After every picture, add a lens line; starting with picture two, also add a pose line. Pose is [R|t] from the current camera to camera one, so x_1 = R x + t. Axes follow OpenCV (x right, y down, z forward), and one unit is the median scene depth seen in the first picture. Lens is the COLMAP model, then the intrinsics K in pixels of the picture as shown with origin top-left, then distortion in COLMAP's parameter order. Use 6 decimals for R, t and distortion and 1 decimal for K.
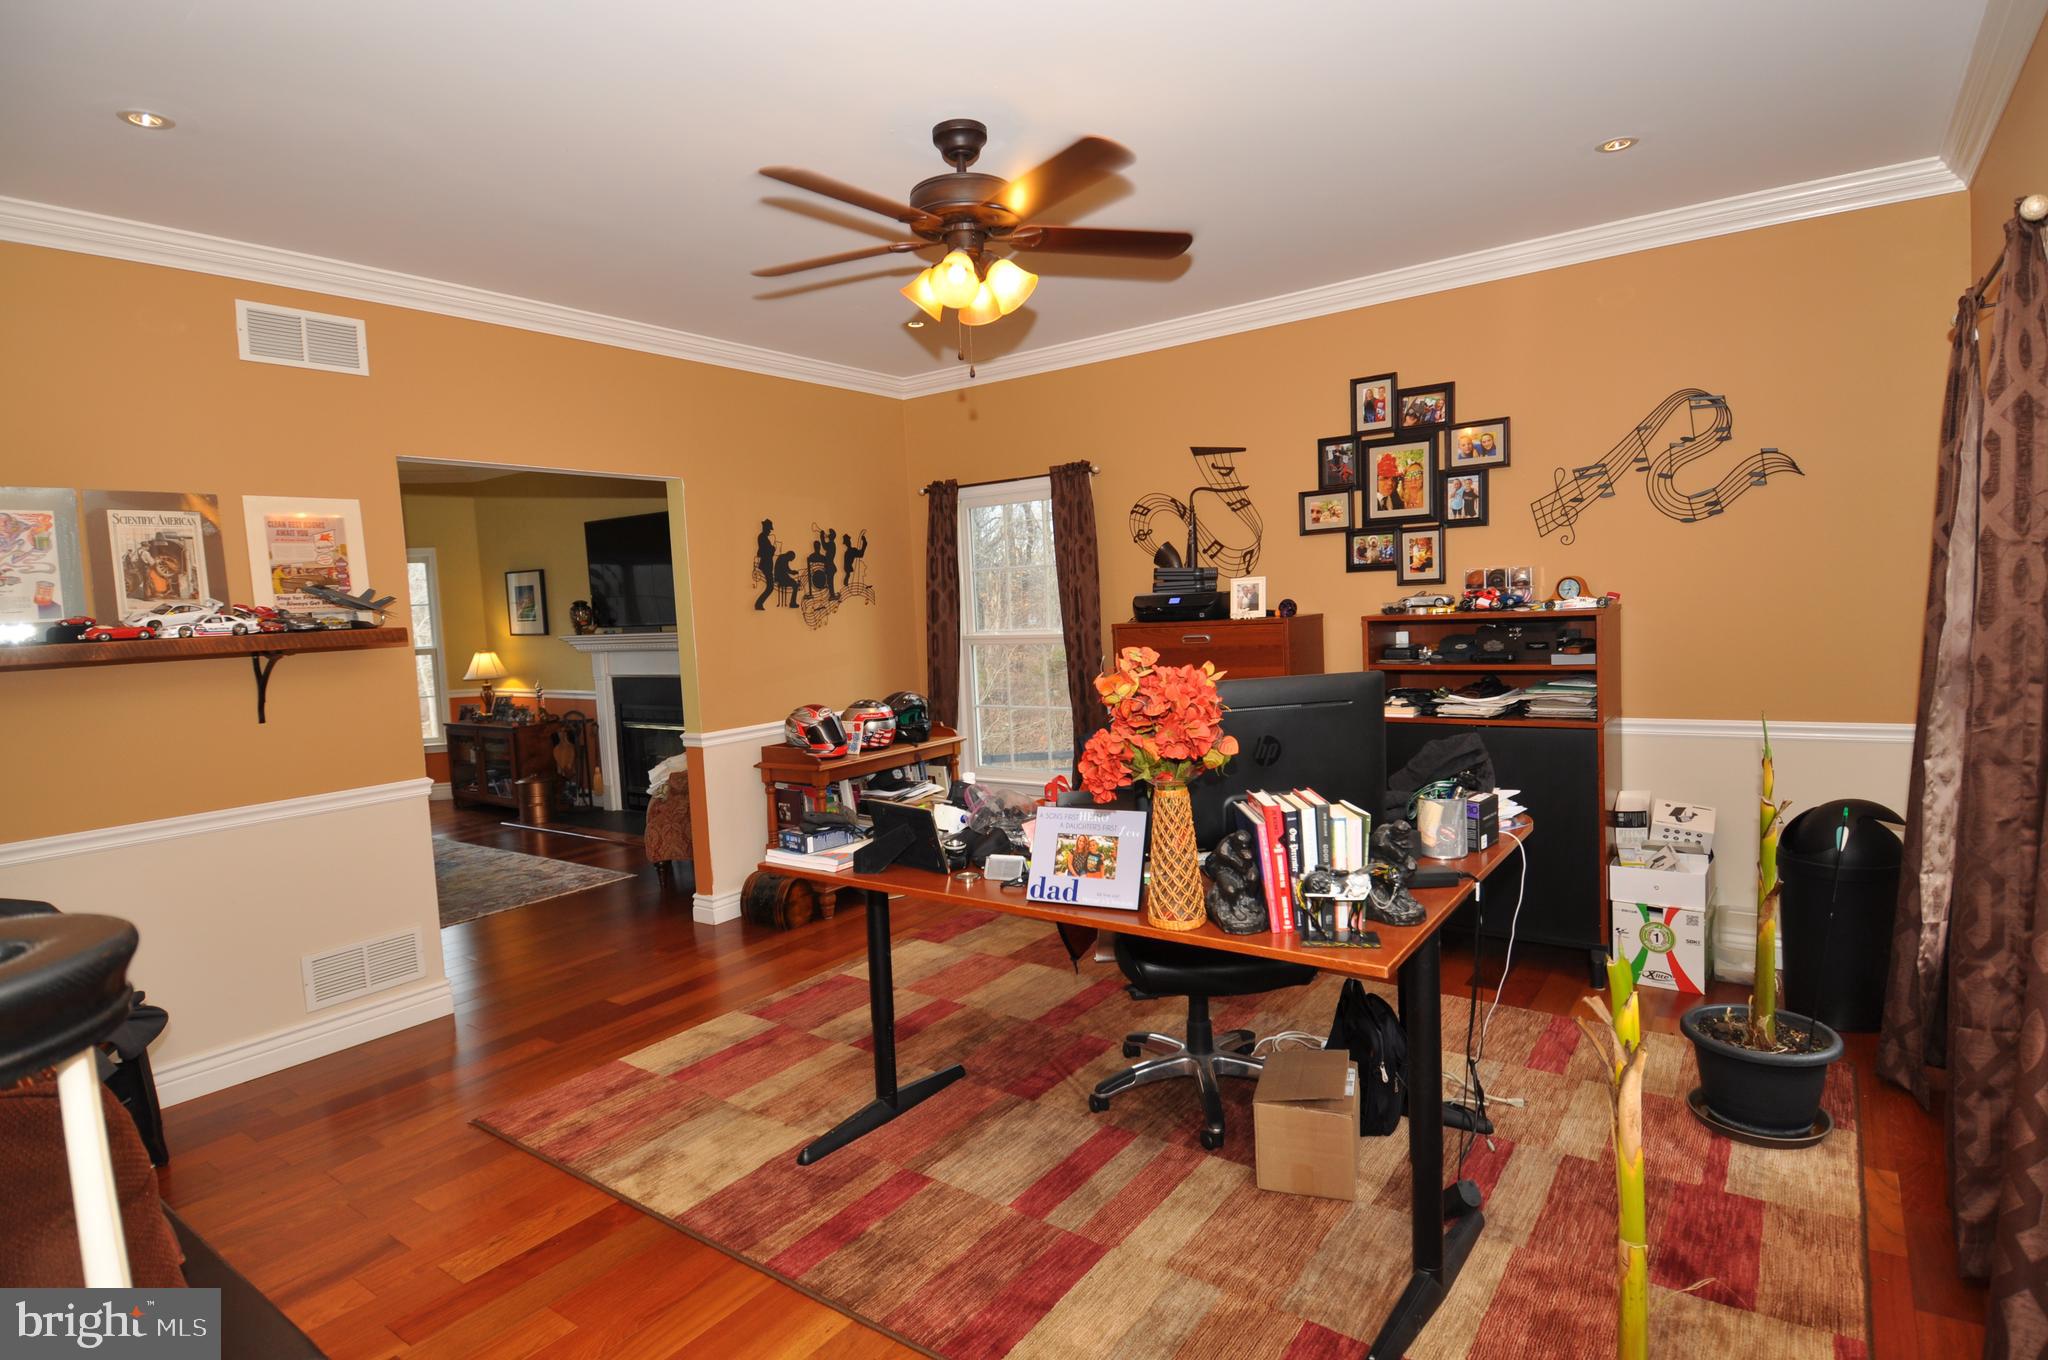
lens RADIAL K [[1068.9, 0, 1025.2], [0, 1068.9, 677.5], [0, 0, 1]] dist [0.021245, -0.027416]
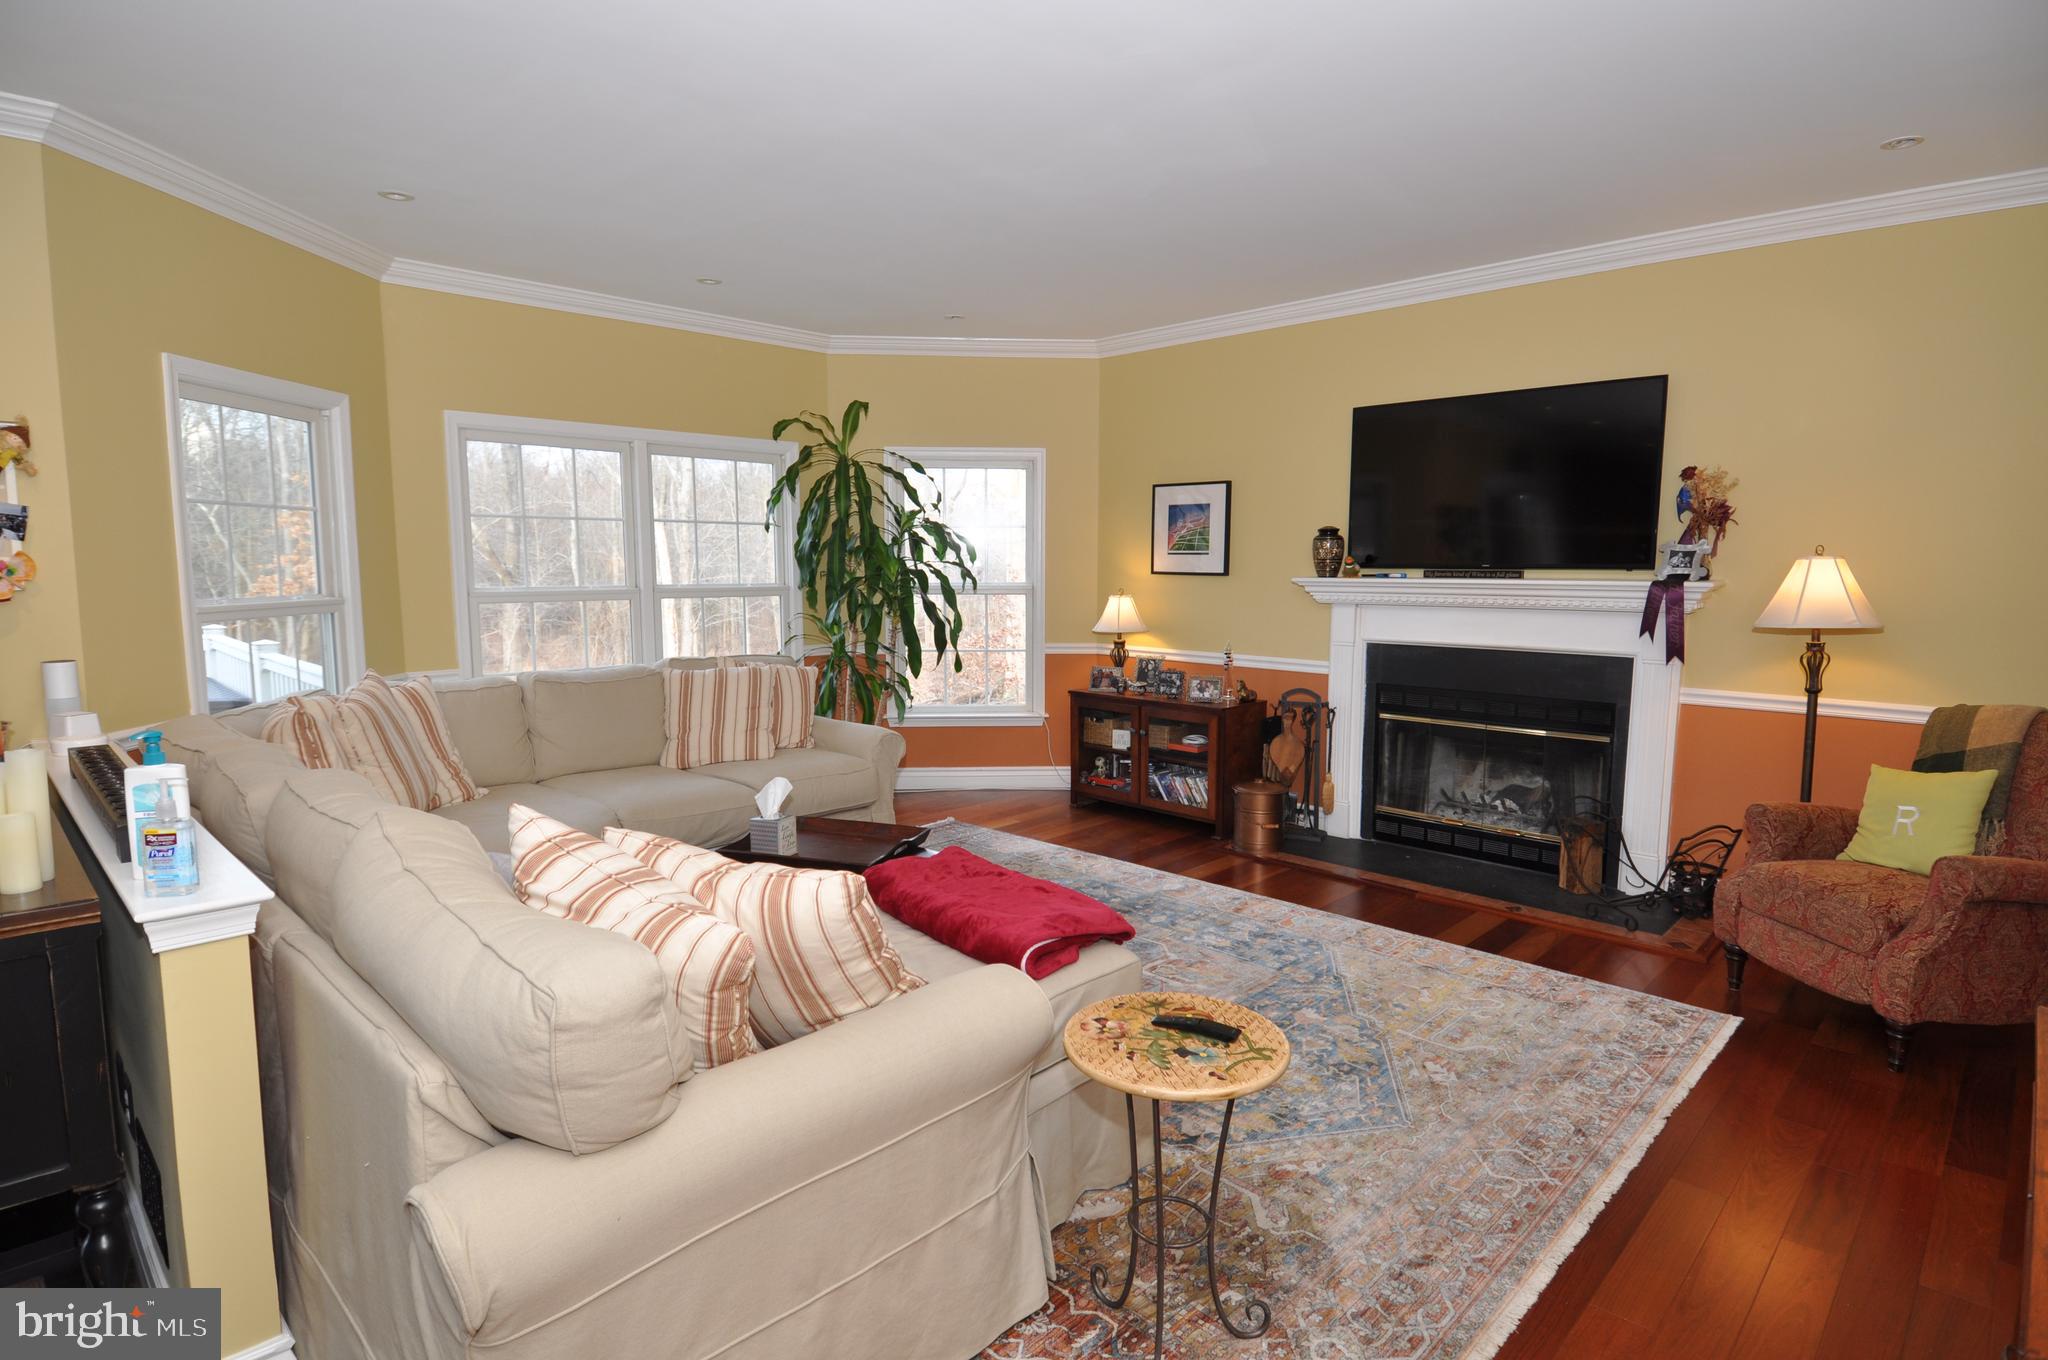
lens RADIAL K [[1068.9, 0, 1027.7], [0, 1068.9, 677.3], [0, 0, 1]] dist [0.021245, -0.027416]
pose [[0.988919, 0.060466, -0.135584, -0.499599], [-0.055062, 0.997545, 0.043262, 0.004198], [0.137868, -0.035317, 0.989821, 0.300689]]
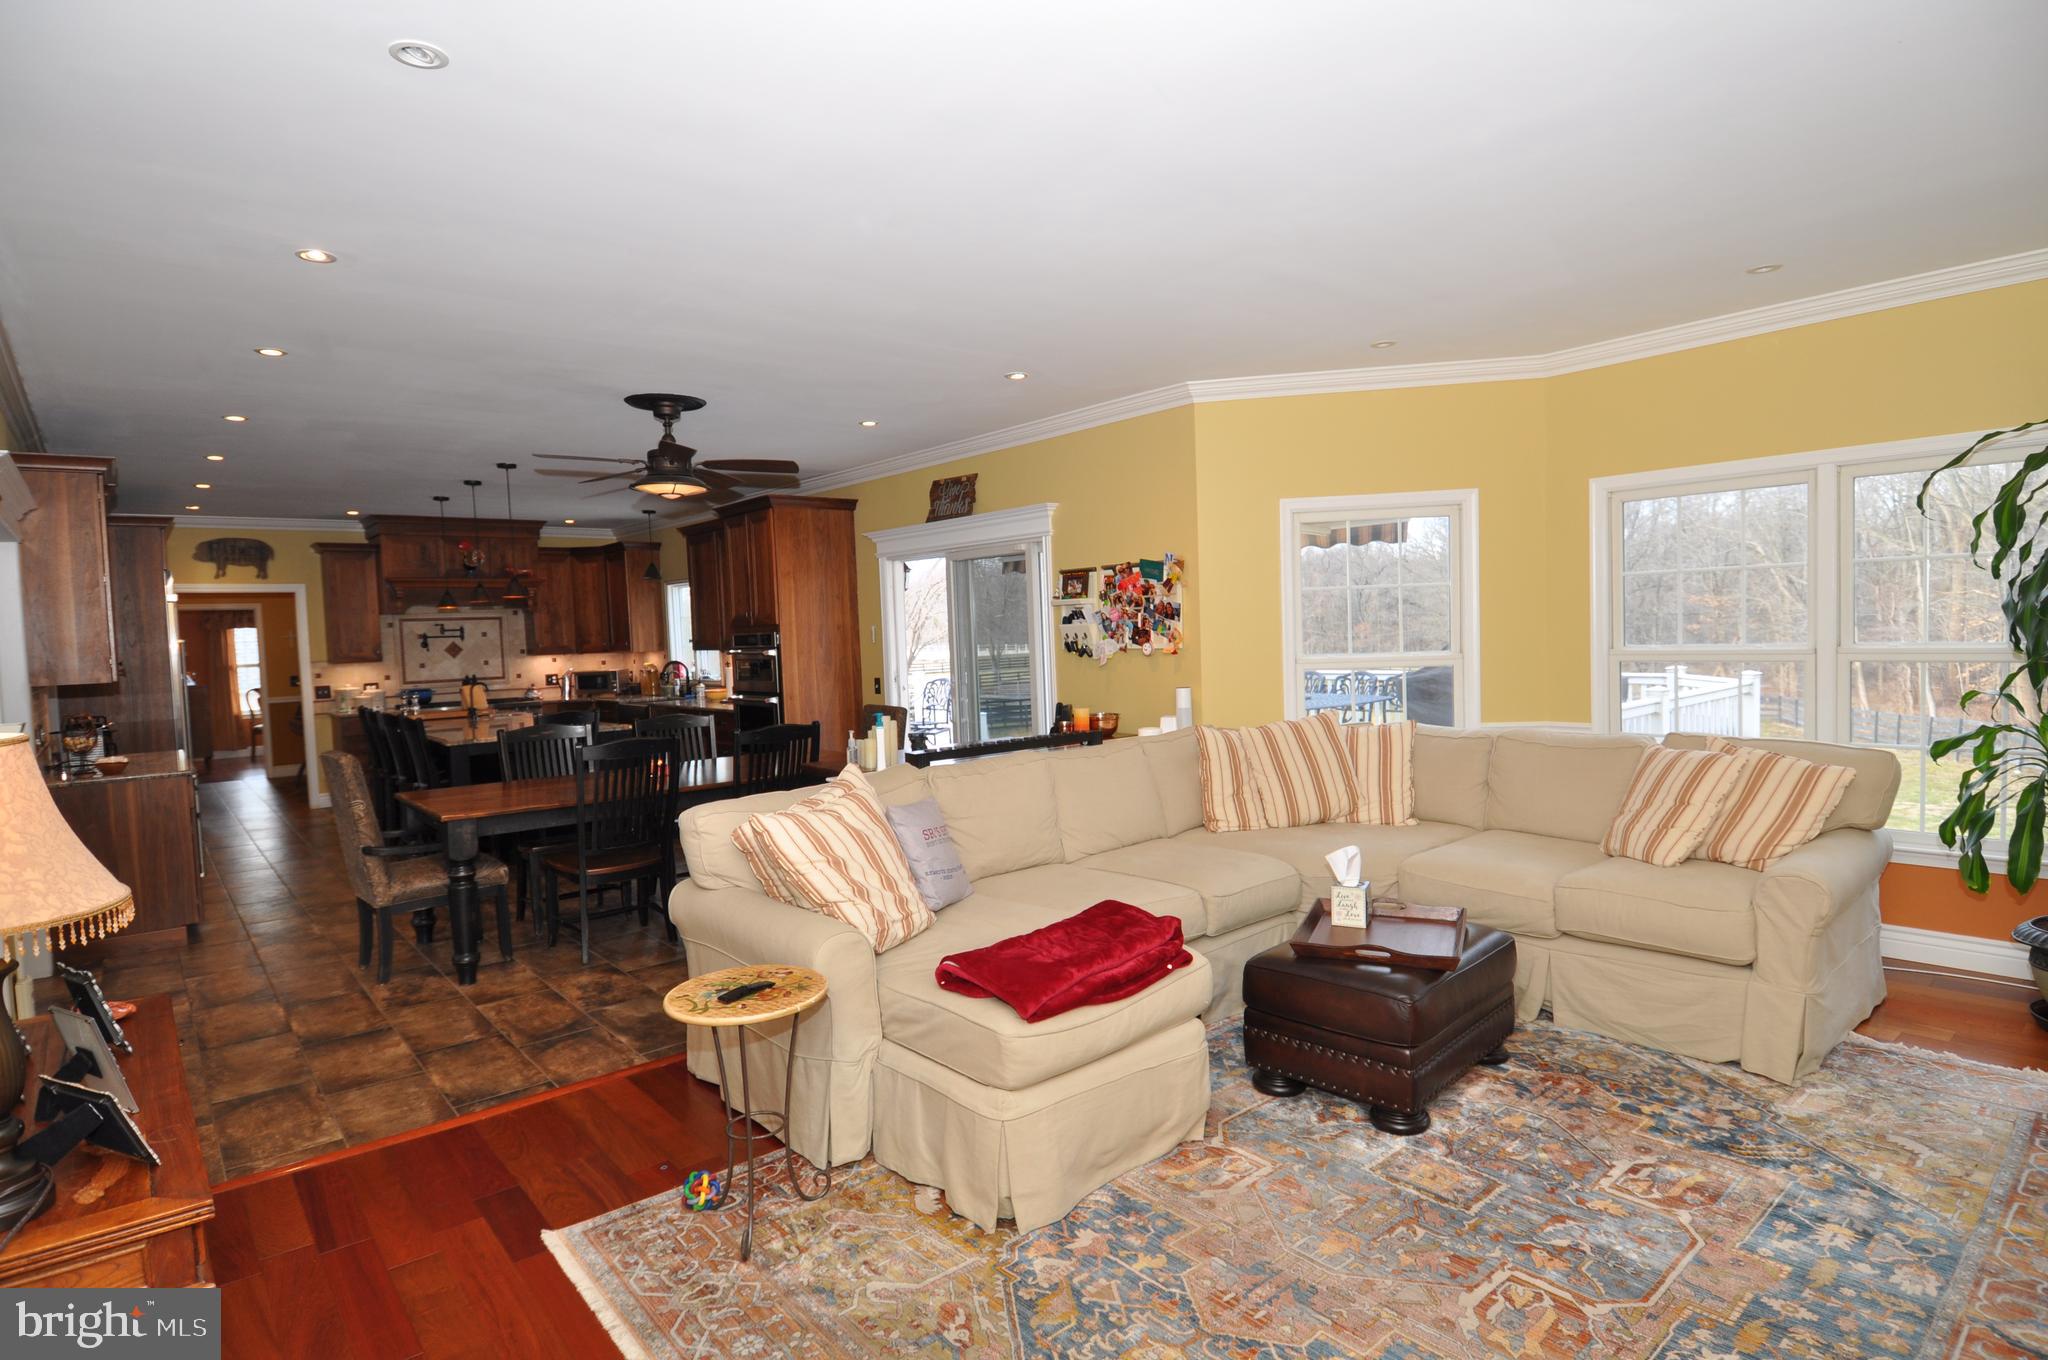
lens RADIAL K [[1068.9, 0, 1023.6], [0, 1068.9, 663.1], [0, 0, 1]] dist [0.021245, -0.027416]
pose [[-0.247835, 0.084853, -0.965079, -0.198931], [-0.025389, 0.995246, 0.094026, -0.044561], [0.968469, 0.047806, -0.244503, 0.700286]]
